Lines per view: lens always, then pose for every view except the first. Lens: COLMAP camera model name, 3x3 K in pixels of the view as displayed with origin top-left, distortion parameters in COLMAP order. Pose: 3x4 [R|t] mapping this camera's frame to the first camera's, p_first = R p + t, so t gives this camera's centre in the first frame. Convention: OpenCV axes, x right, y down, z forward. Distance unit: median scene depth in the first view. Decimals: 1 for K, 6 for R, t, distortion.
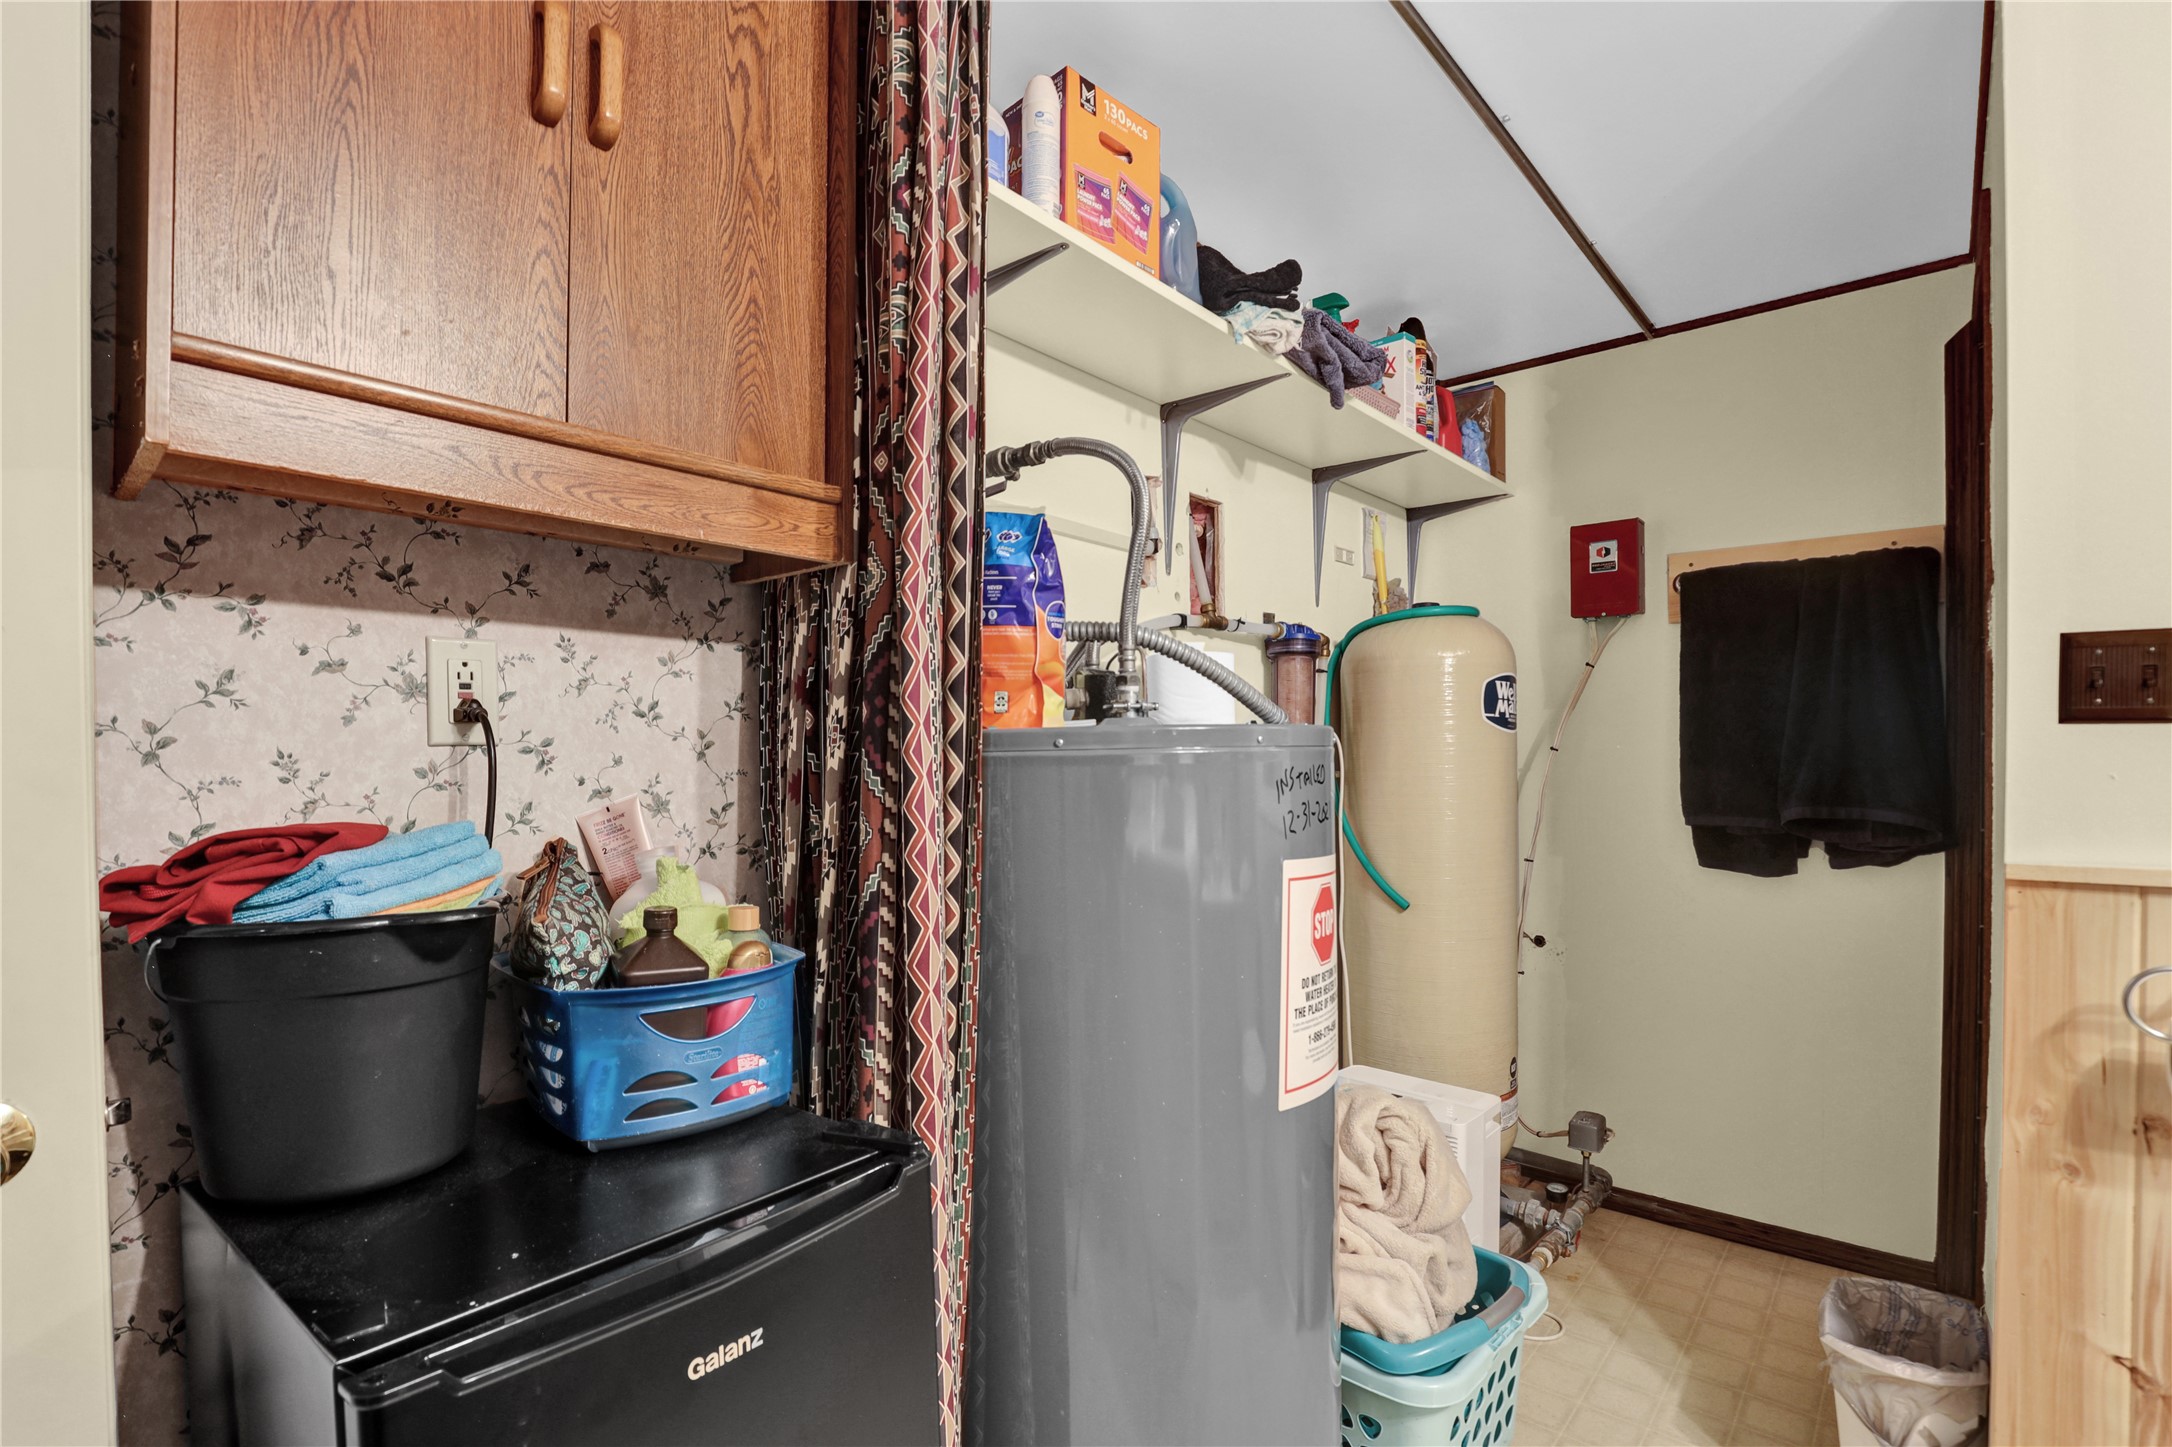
lens RADIAL K [[1021.2, 0, 1077.0], [0, 1021.2, 773.3], [0, 0, 1]] dist [-0.000508, 0.001014]
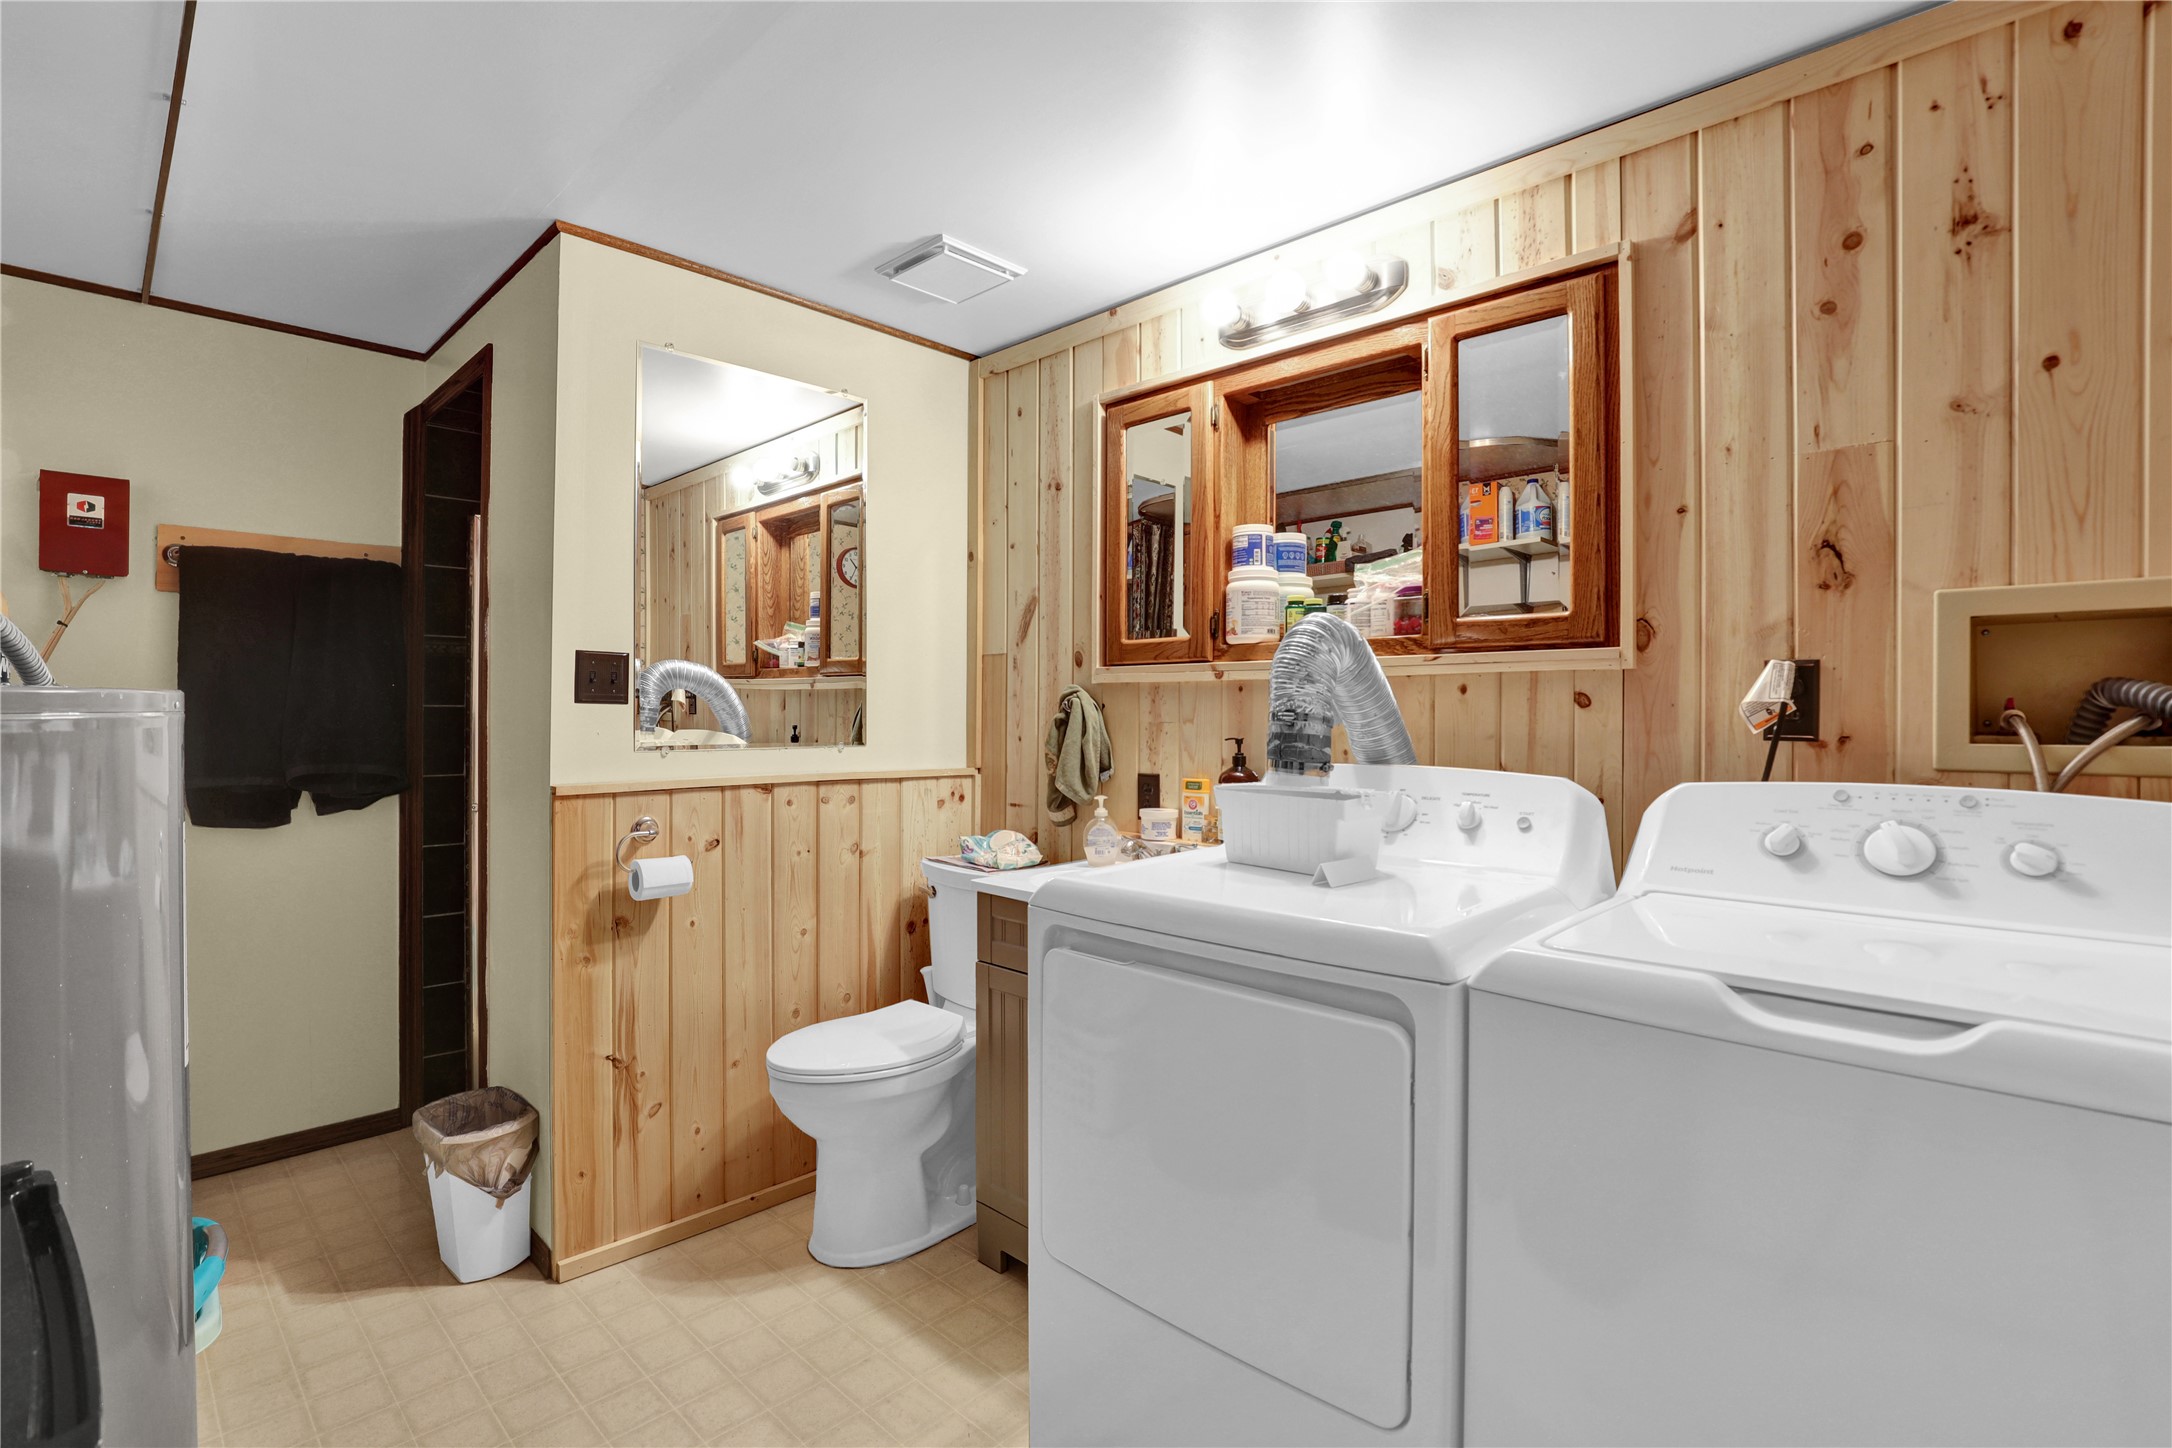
lens RADIAL K [[1021.2, 0, 1084.9], [0, 1021.2, 721.9], [0, 0, 1]] dist [-0.000508, 0.001014]
pose [[0.081289, -0.001835, 0.996689, -0.398244], [0.017642, 0.999844, 0.000402, -0.000895], [-0.996534, 0.017551, 0.081308, 0.006064]]
